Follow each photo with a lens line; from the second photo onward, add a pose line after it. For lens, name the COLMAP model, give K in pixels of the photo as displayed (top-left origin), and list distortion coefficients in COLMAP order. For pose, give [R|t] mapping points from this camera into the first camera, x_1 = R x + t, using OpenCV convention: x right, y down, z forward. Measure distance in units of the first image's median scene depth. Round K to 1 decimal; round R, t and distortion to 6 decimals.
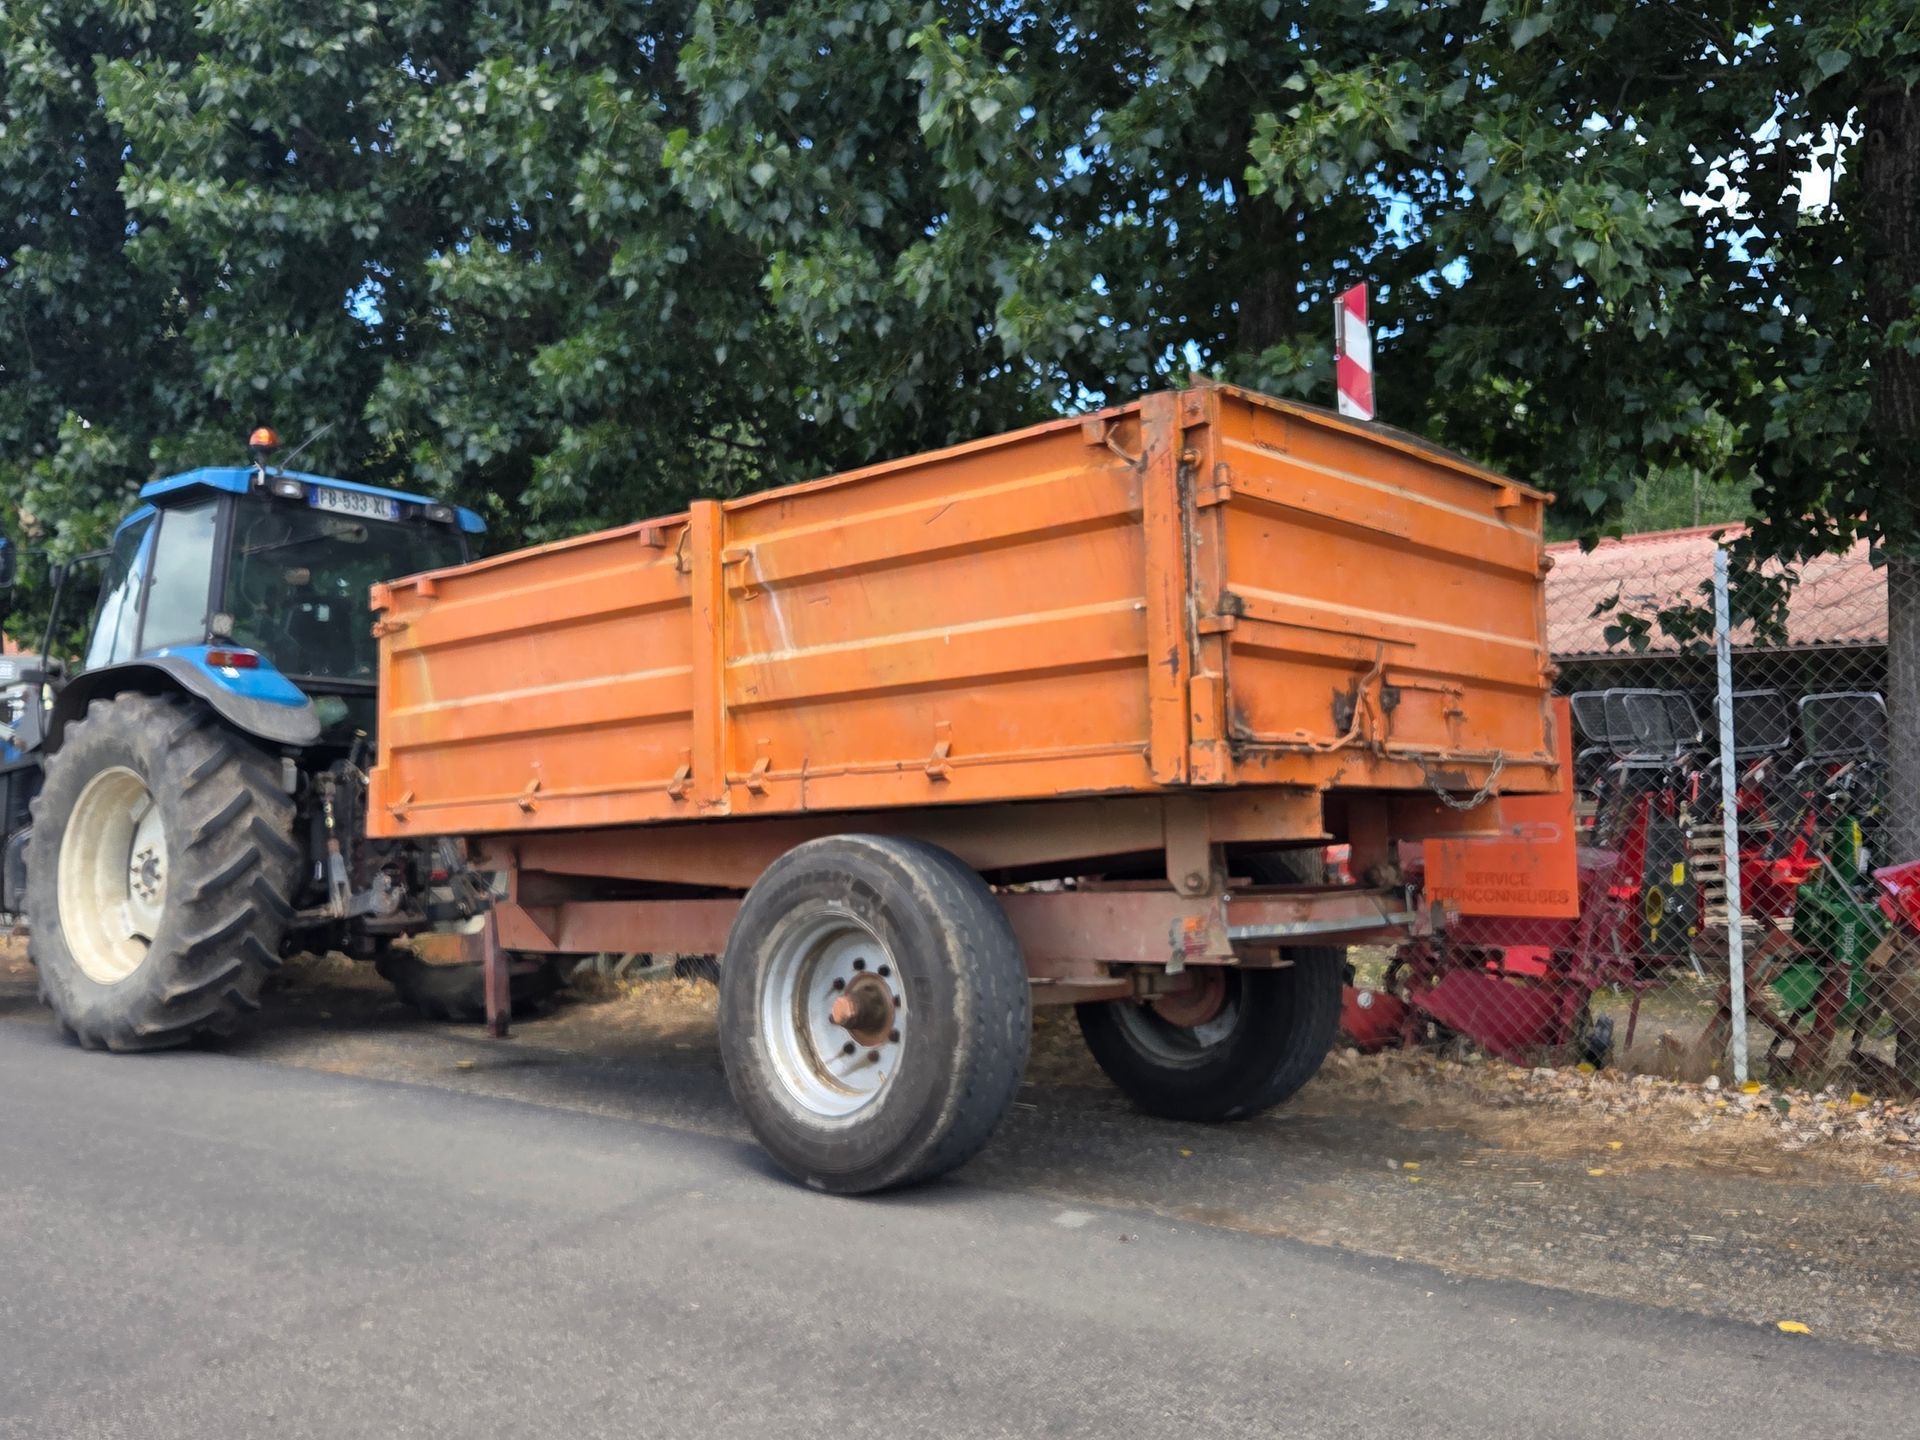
lens RADIAL K [[1685.3, 0, 959.5], [0, 1685.3, 721.4], [0, 0, 1]] dist [0.055249, -0.002983]
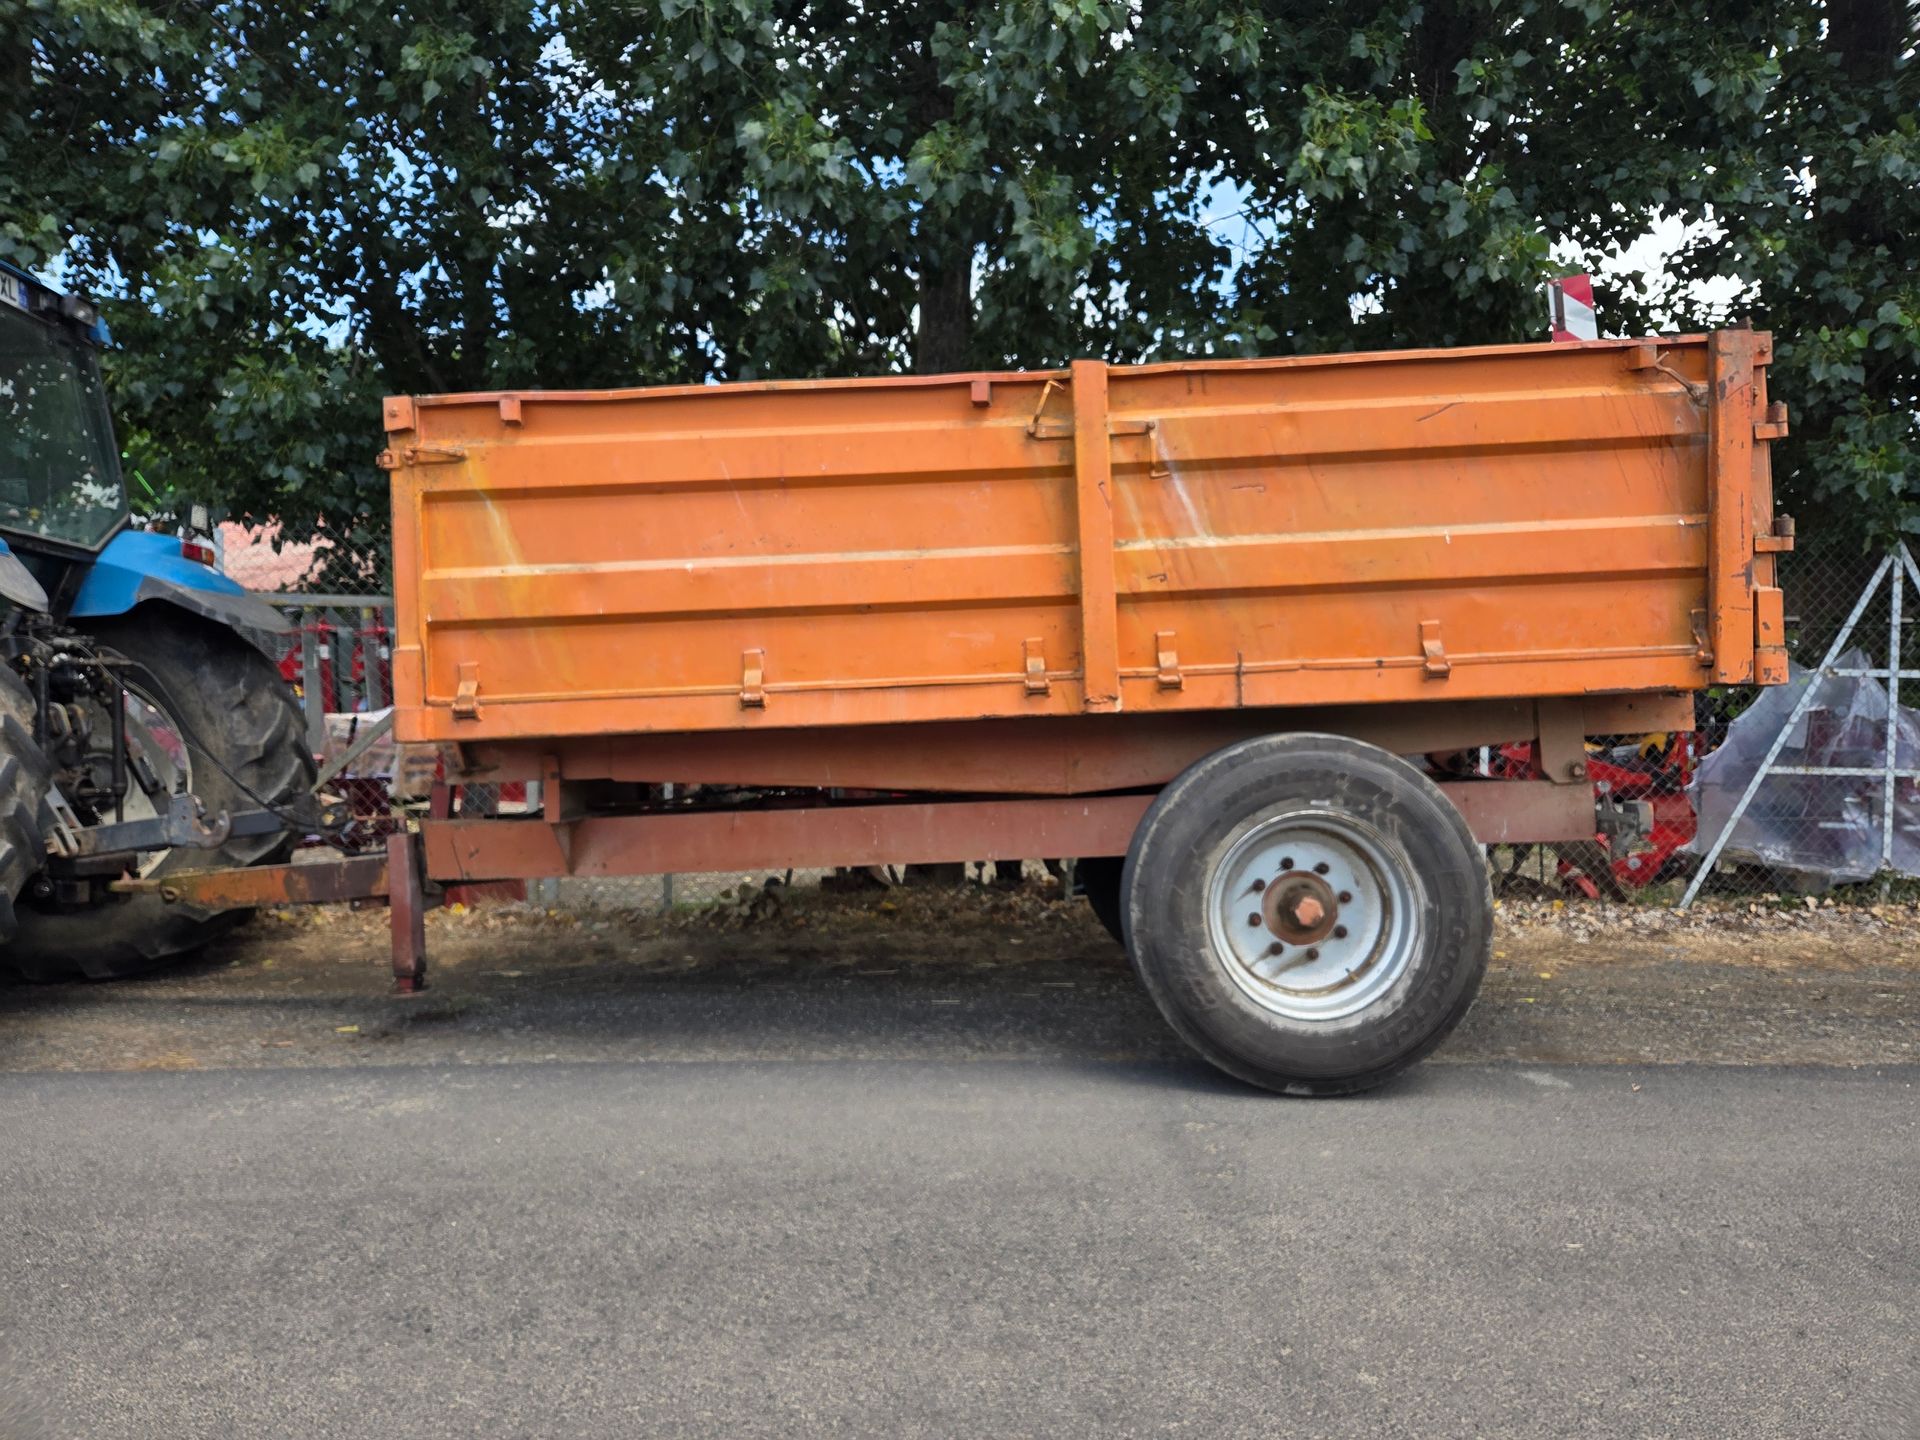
lens RADIAL K [[1263.7, 0, 959.9], [0, 1263.7, 720.8], [0, 0, 1]] dist [0.038699, -0.003611]
pose [[0.767438, 0.000800, 0.641122, -0.684572], [-0.035010, 0.998559, 0.040661, 0.037533], [-0.640166, -0.053650, 0.766361, 0.562550]]
